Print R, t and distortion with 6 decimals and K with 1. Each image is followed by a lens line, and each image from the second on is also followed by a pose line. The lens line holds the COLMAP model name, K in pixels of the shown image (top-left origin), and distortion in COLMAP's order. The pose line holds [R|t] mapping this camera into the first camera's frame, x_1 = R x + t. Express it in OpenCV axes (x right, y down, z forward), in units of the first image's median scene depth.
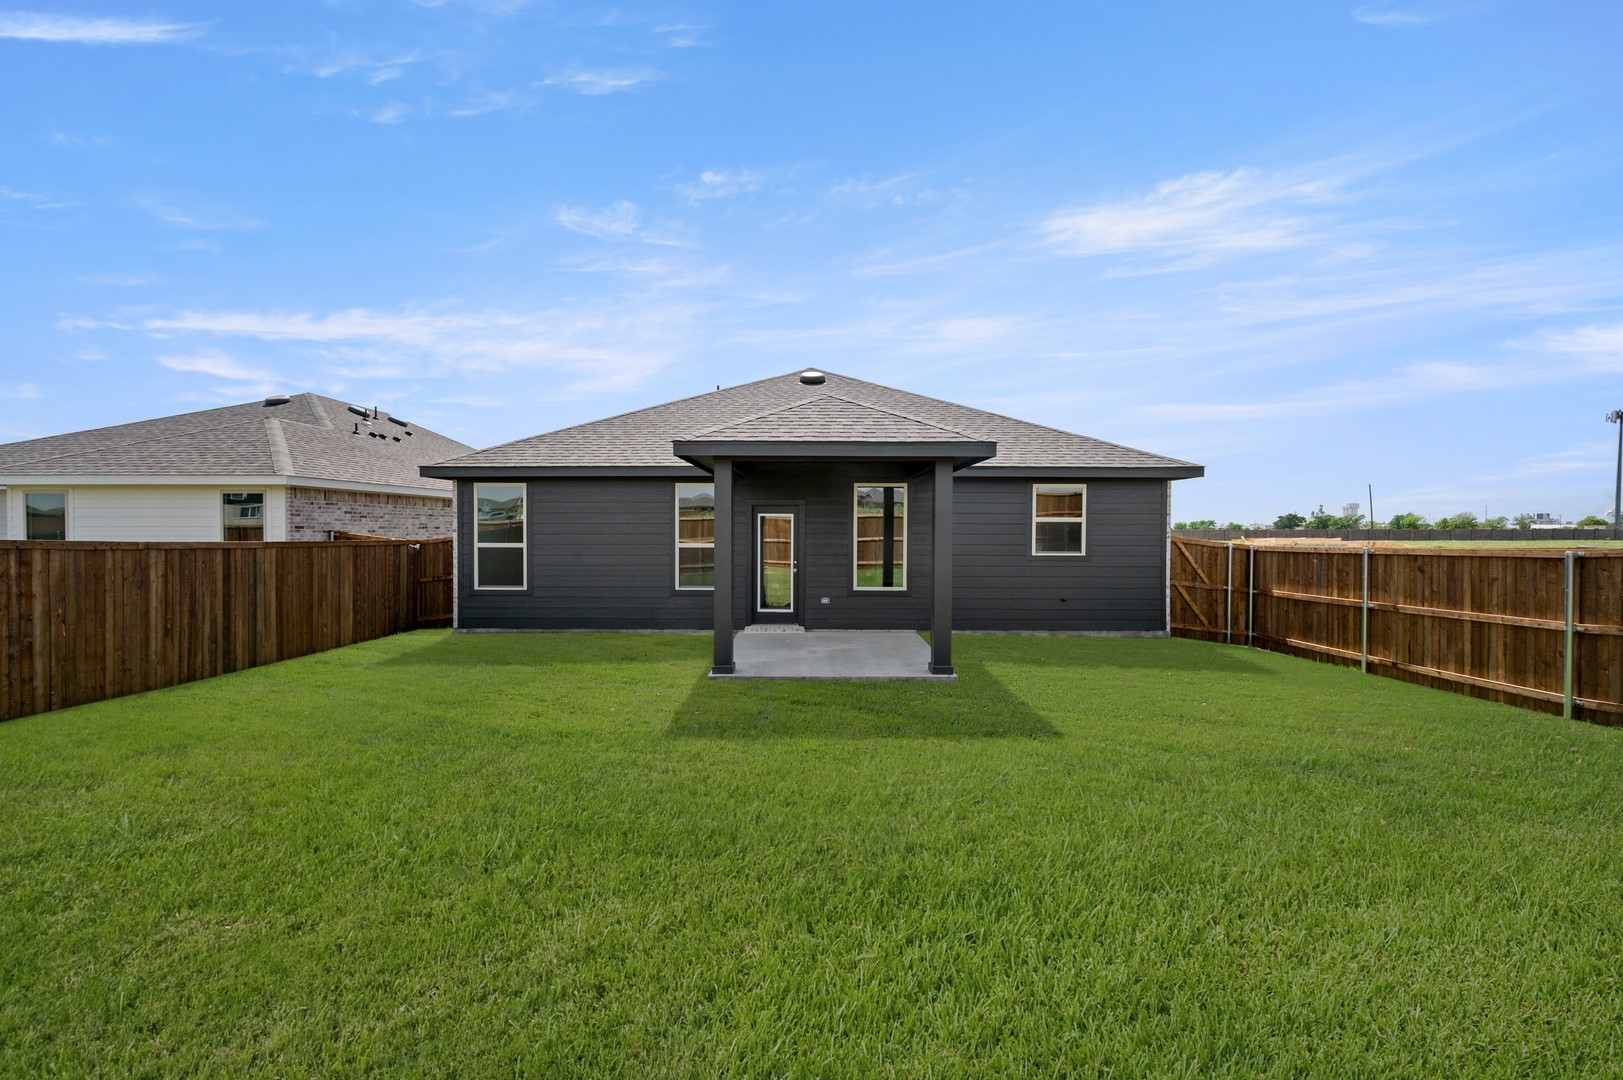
lens RADIAL K [[644.3, 0, 803.0], [0, 644.3, 533.9], [0, 0, 1]] dist [-0.002484, -0.000017]
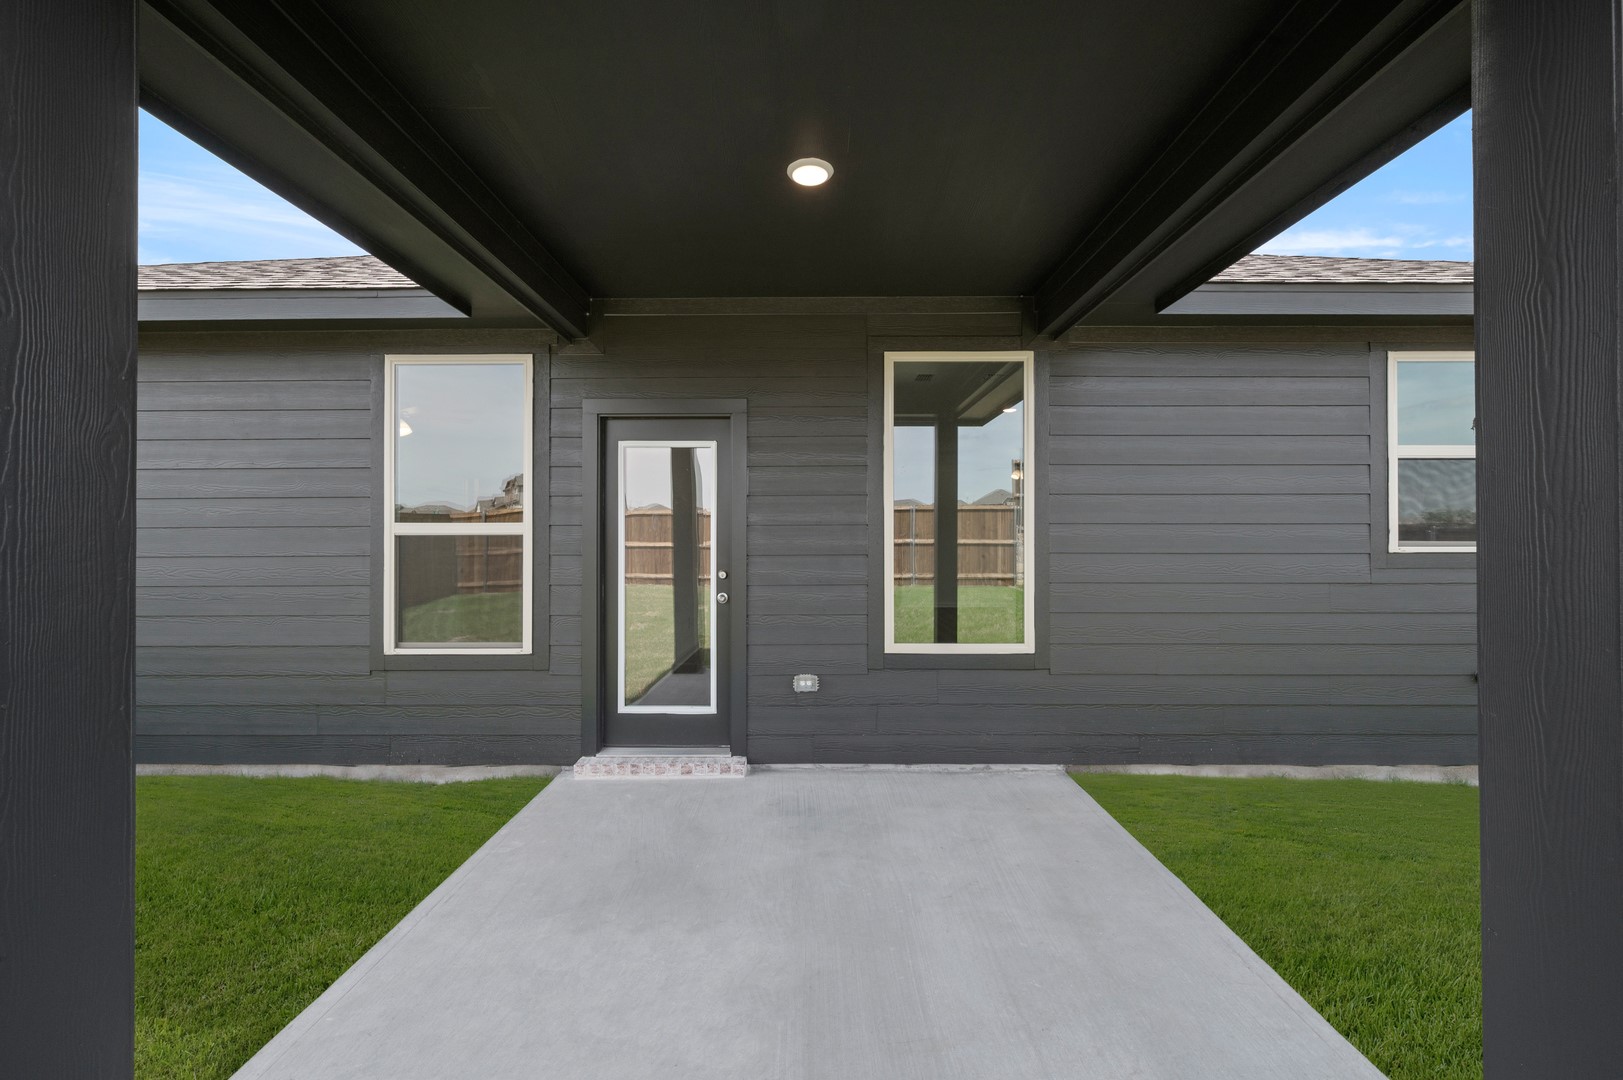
lens RADIAL K [[666.9, 0, 815.6], [0, 666.9, 537.4], [0, 0, 1]] dist [-0.000357, -0.000149]
pose [[0.999441, -0.005800, -0.032938, 0.052965], [0.005323, 0.999880, -0.014549, 0.029090], [0.033019, 0.014365, 0.999351, 0.633879]]
